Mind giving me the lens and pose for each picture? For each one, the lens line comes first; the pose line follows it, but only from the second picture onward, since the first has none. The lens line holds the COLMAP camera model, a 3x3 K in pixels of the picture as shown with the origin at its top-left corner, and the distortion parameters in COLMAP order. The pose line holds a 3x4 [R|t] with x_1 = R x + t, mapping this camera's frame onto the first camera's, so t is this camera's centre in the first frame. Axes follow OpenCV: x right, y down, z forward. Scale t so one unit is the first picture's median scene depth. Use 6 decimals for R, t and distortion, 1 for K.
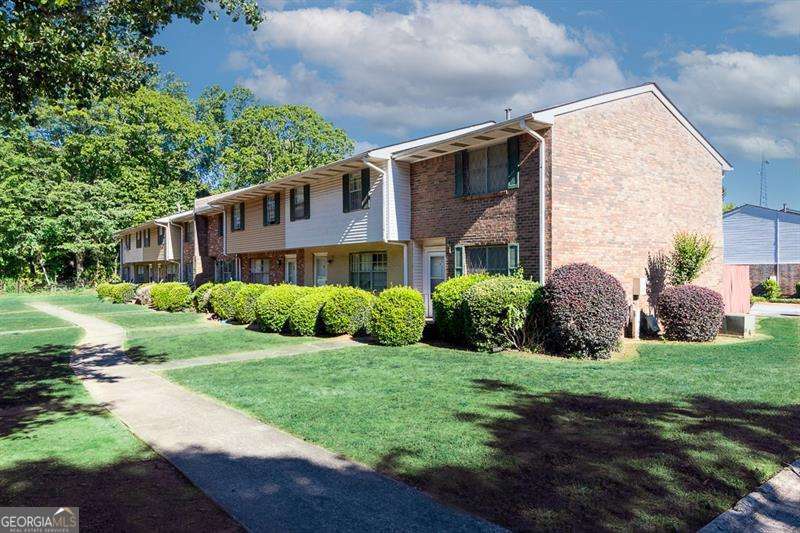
lens RADIAL K [[545.5, 0, 400.0], [0, 545.5, 266.5], [0, 0, 1]] dist [-0.002448, -0.000009]
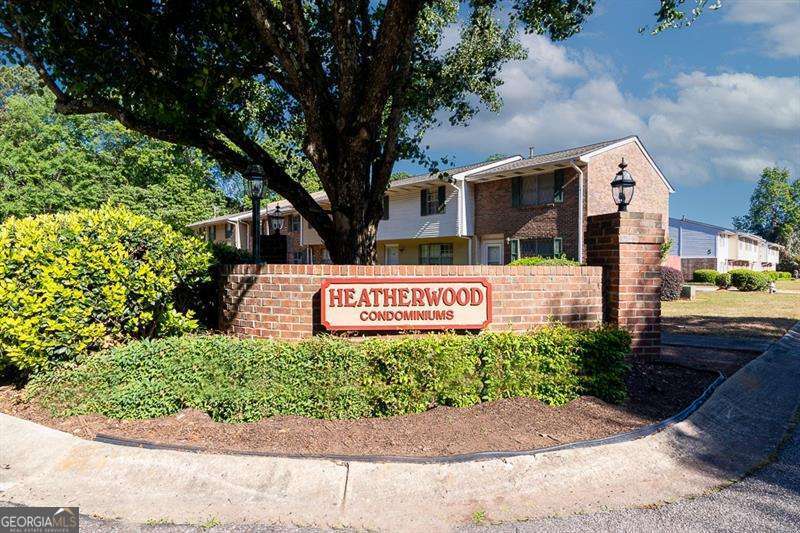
lens RADIAL K [[446.4, 0, 400.0], [0, 446.4, 266.5], [0, 0, 1]] dist [-0.001064, -0.000157]
pose [[0.995866, 0.009217, 0.090365, -0.226407], [-0.010343, 0.999875, 0.011999, 0.018137], [-0.090244, -0.012884, 0.995836, -0.145643]]
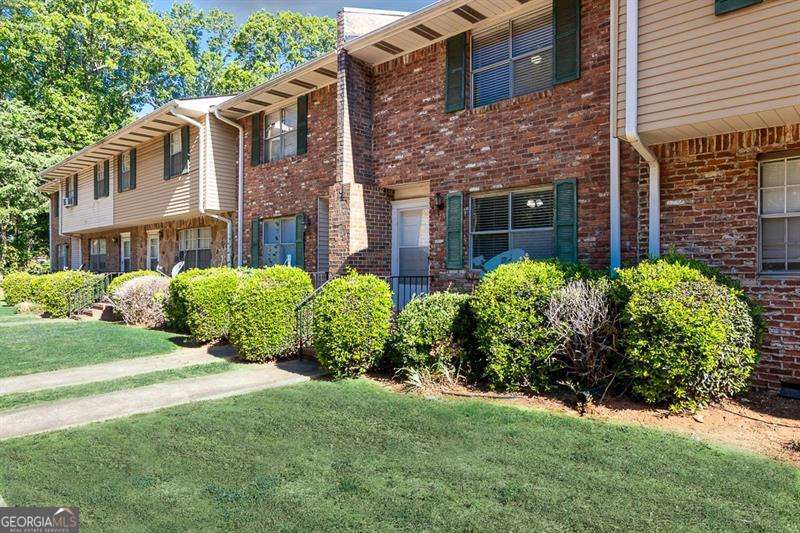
lens RADIAL K [[524.9, 0, 396.5], [0, 524.9, 271.6], [0, 0, 1]] dist [0.002012, -0.000573]
pose [[0.990594, 0.017616, 0.135697, -0.564596], [-0.018735, 0.999800, 0.006973, 0.043119], [-0.135547, -0.009449, 0.990726, 1.015581]]
